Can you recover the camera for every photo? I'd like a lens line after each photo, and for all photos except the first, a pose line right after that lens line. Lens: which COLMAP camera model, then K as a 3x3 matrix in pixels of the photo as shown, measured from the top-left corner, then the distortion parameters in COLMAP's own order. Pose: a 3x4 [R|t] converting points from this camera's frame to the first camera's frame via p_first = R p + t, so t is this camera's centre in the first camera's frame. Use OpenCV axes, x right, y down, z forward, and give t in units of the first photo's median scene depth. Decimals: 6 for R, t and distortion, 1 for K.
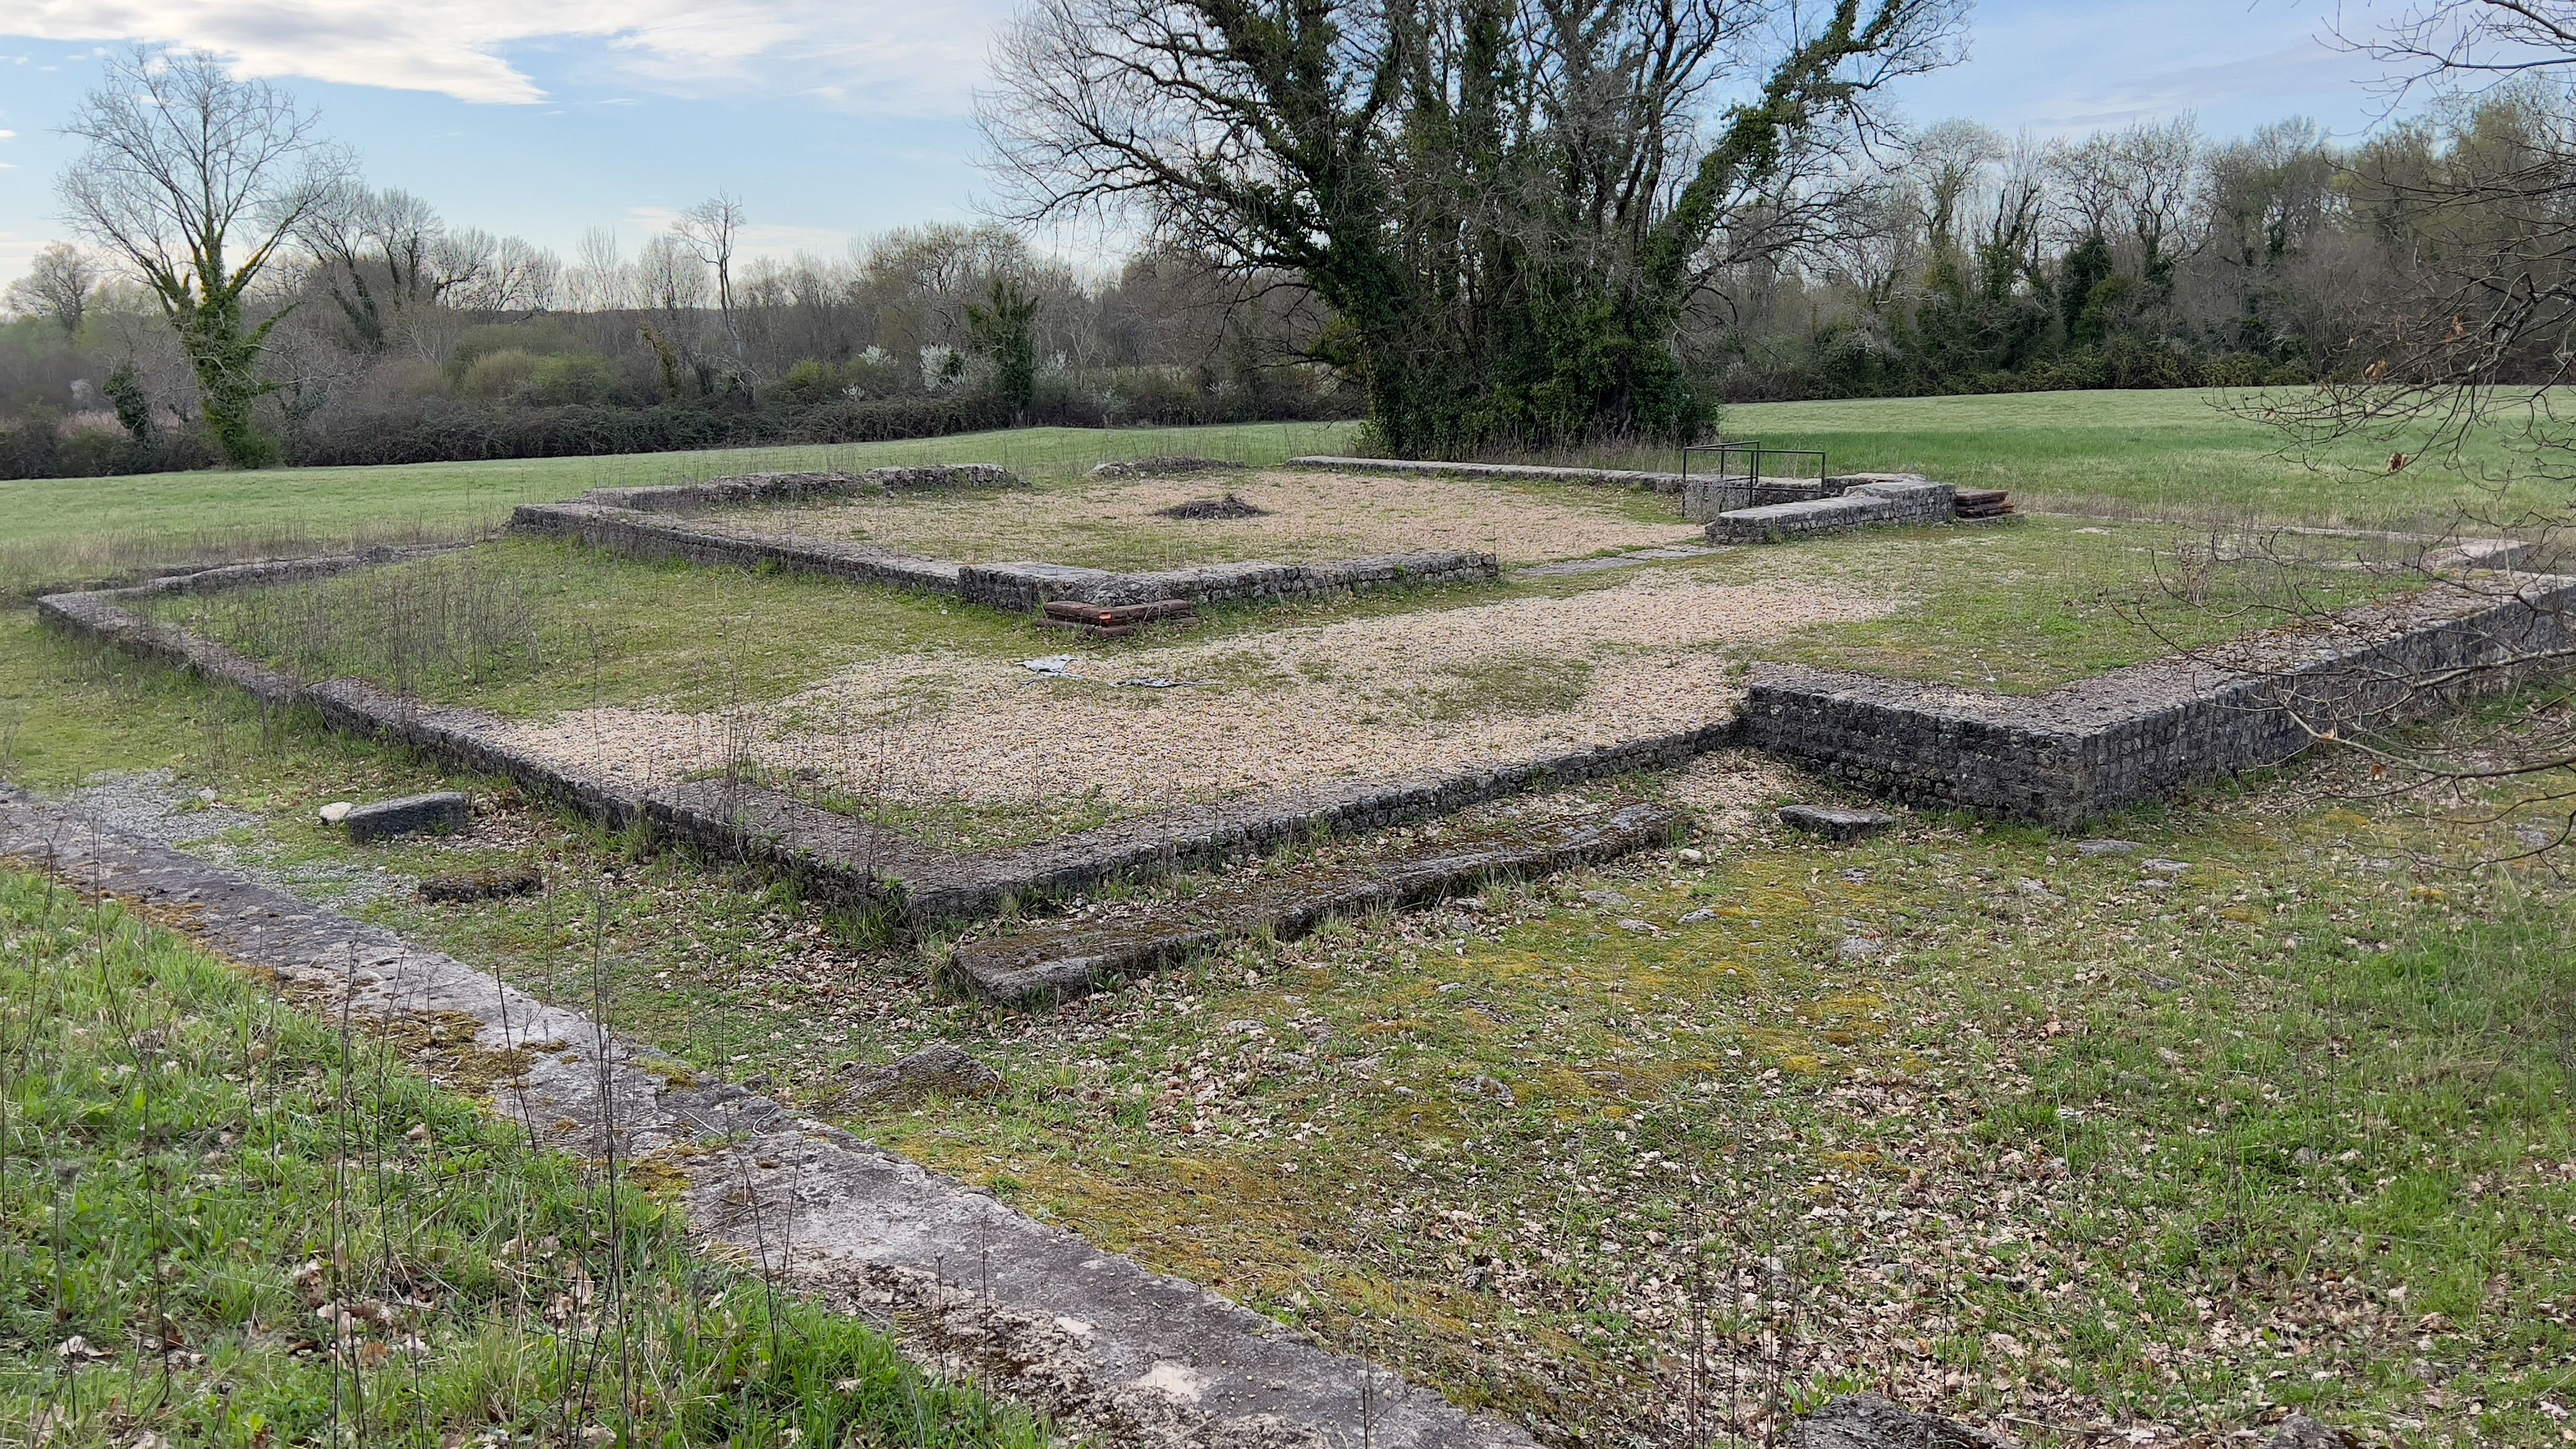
lens RADIAL K [[1956.7, 0, 1288.0], [0, 1956.7, 724.5], [0, 0, 1]] dist [0.070605, -0.068985]
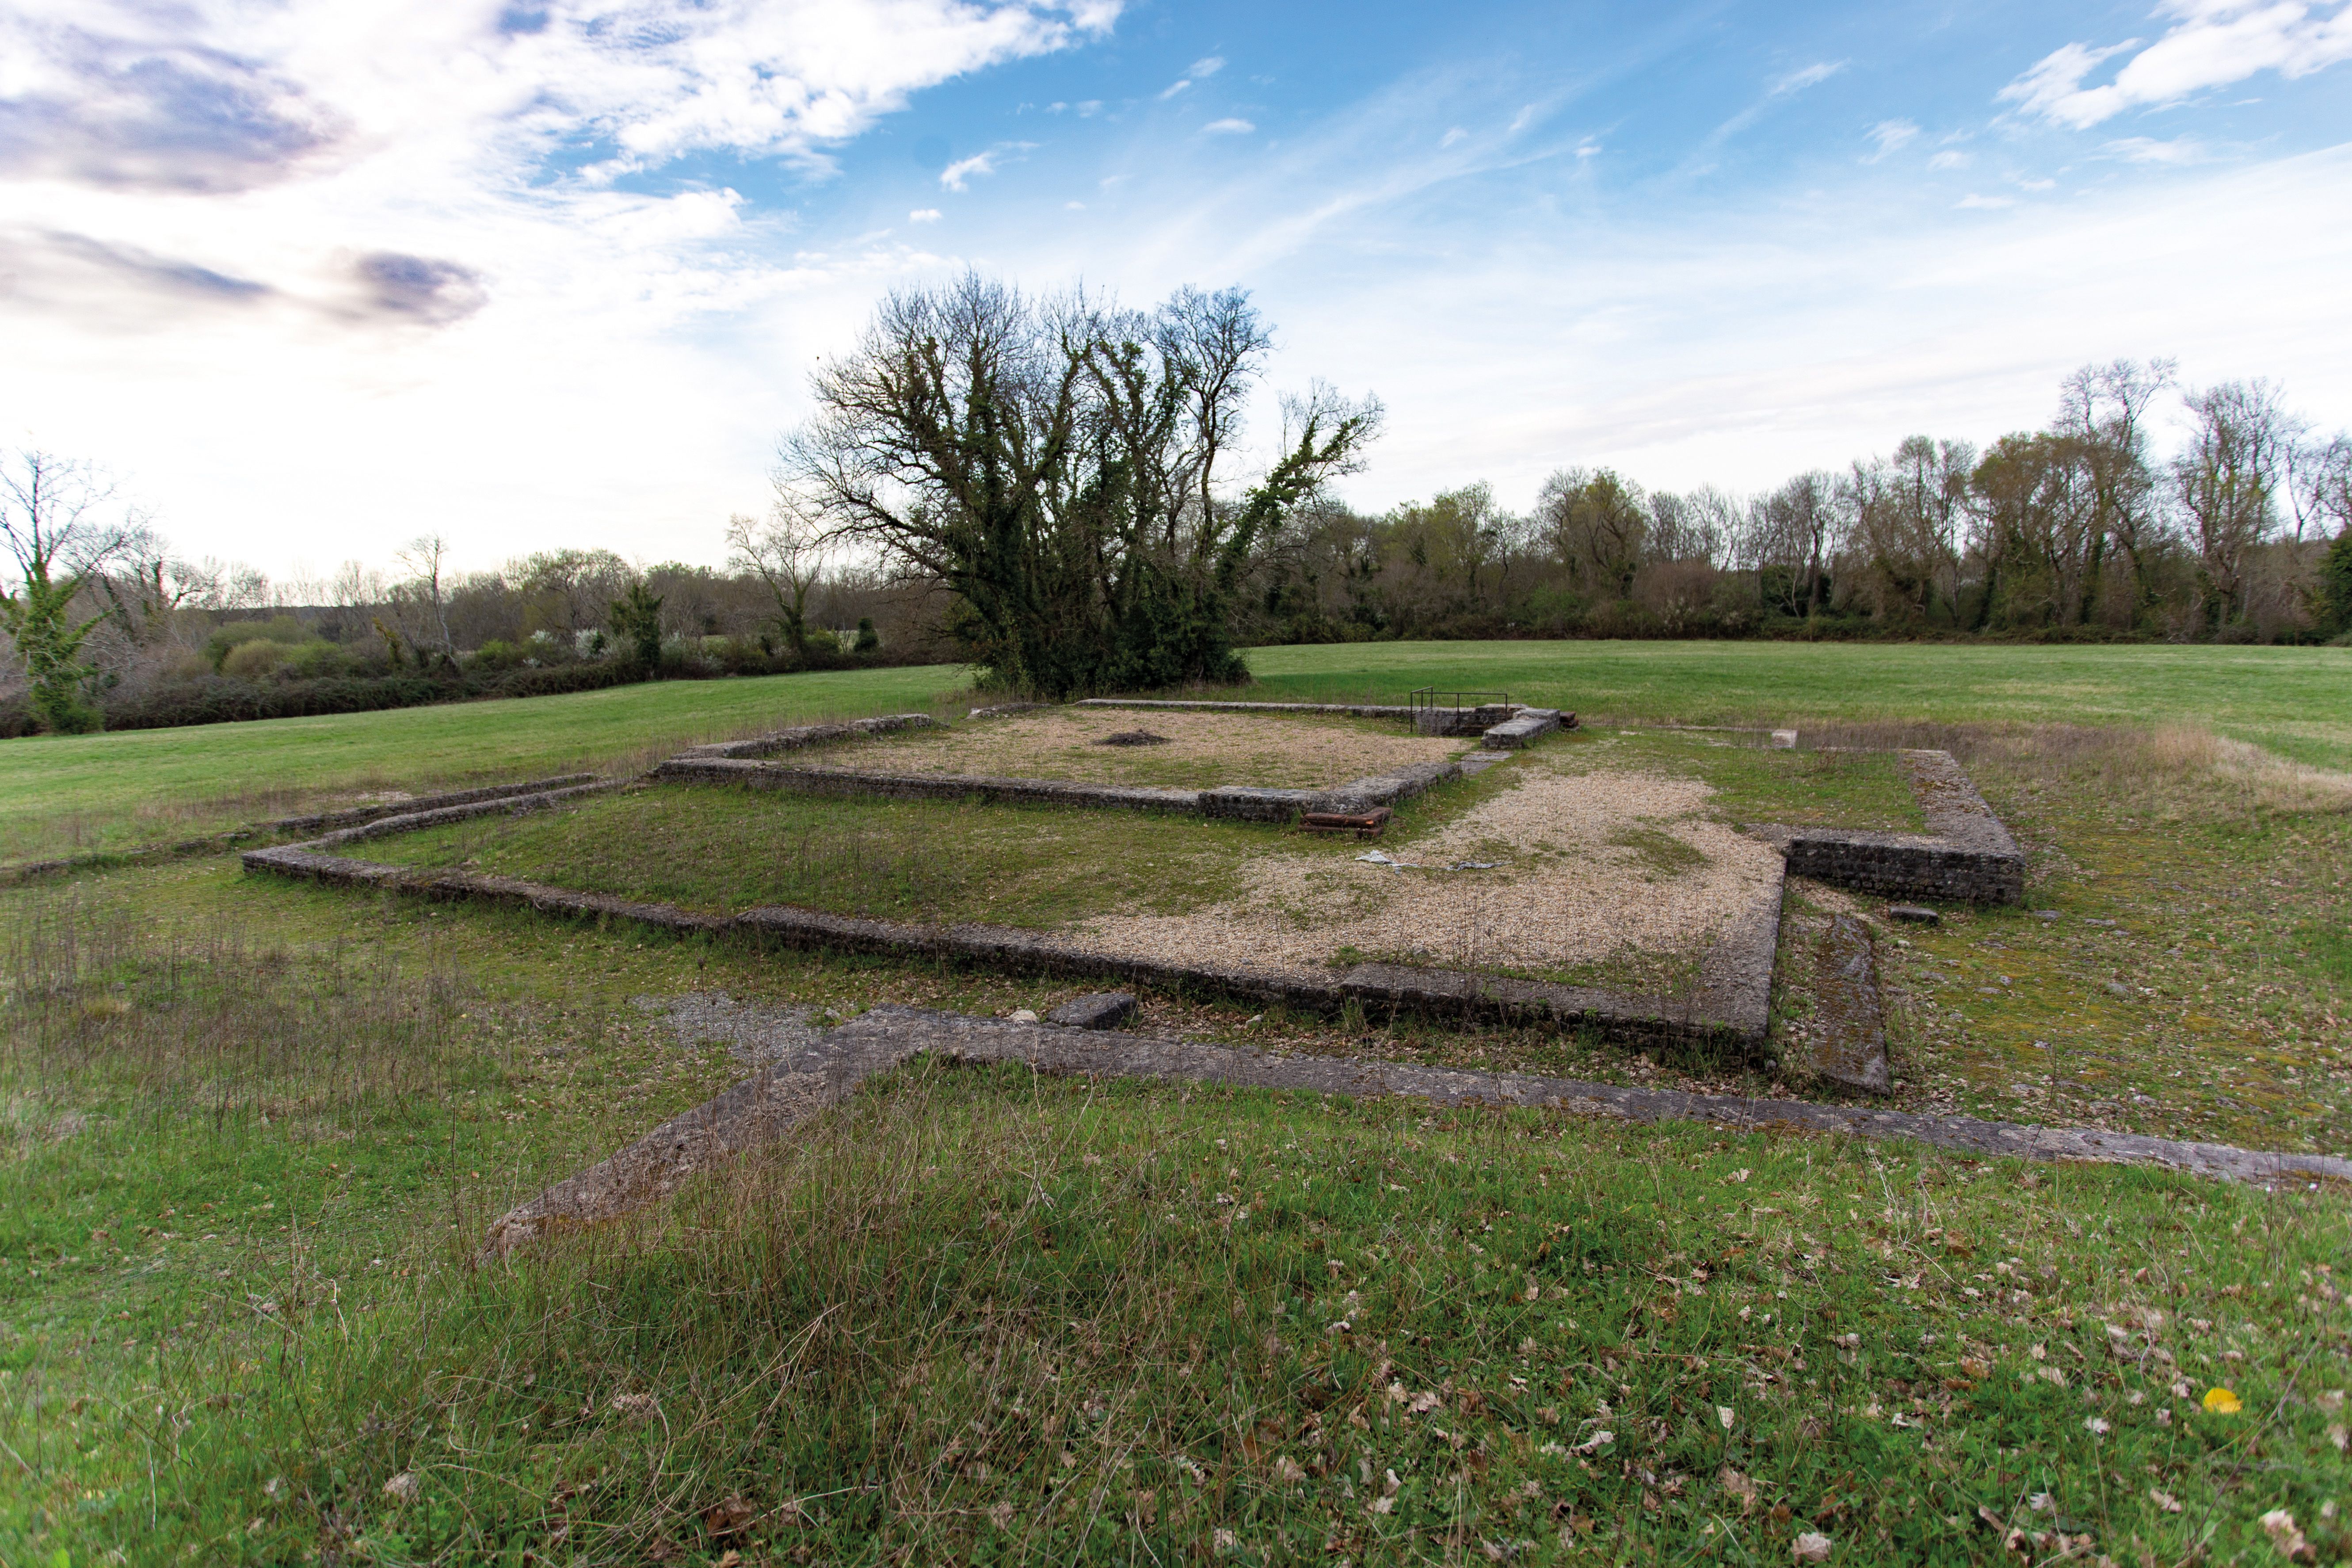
lens RADIAL K [[1194.8, 0, 1176.0], [0, 1194.8, 784.0], [0, 0, 1]] dist [-0.101648, 0.056040]
pose [[0.937288, -0.056262, 0.343986, -0.501897], [0.074205, 0.996472, -0.039212, -0.054968], [-0.340566, 0.062278, 0.938156, 0.176241]]
